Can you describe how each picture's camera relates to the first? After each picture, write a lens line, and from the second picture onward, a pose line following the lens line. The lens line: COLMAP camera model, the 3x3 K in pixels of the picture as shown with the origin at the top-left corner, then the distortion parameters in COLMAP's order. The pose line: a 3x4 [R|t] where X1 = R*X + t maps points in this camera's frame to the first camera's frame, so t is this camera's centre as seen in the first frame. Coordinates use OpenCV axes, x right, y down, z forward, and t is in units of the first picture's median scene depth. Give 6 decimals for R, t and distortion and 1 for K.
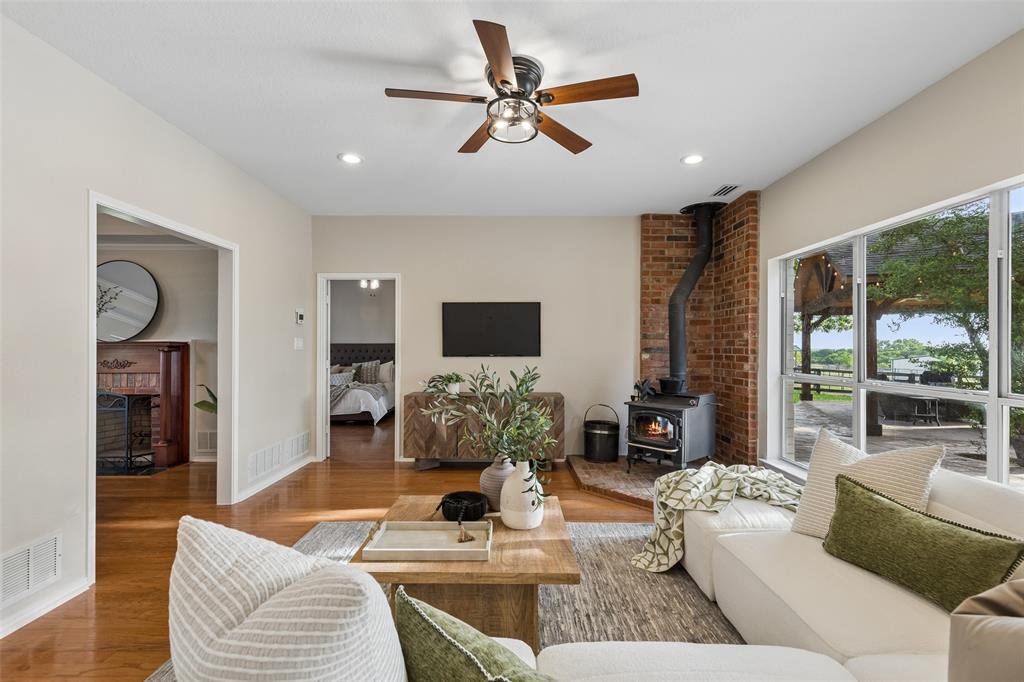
lens RADIAL K [[460.1, 0, 510.1], [0, 460.1, 346.8], [0, 0, 1]] dist [0.011539, -0.000274]
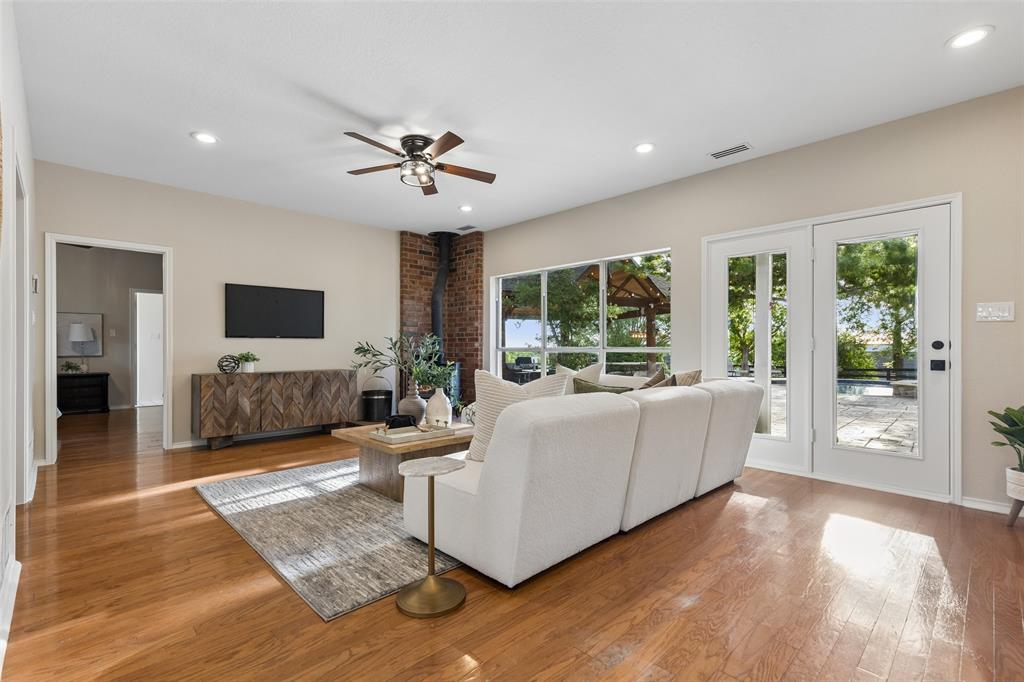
lens RADIAL K [[460.1, 0, 510.1], [0, 460.1, 346.8], [0, 0, 1]] dist [0.011539, -0.000274]
pose [[0.719784, -0.001304, 0.694197, -0.441049], [0.001960, 0.999998, -0.000153, 0.047722], [-0.694195, 0.001471, 0.719785, -0.170565]]
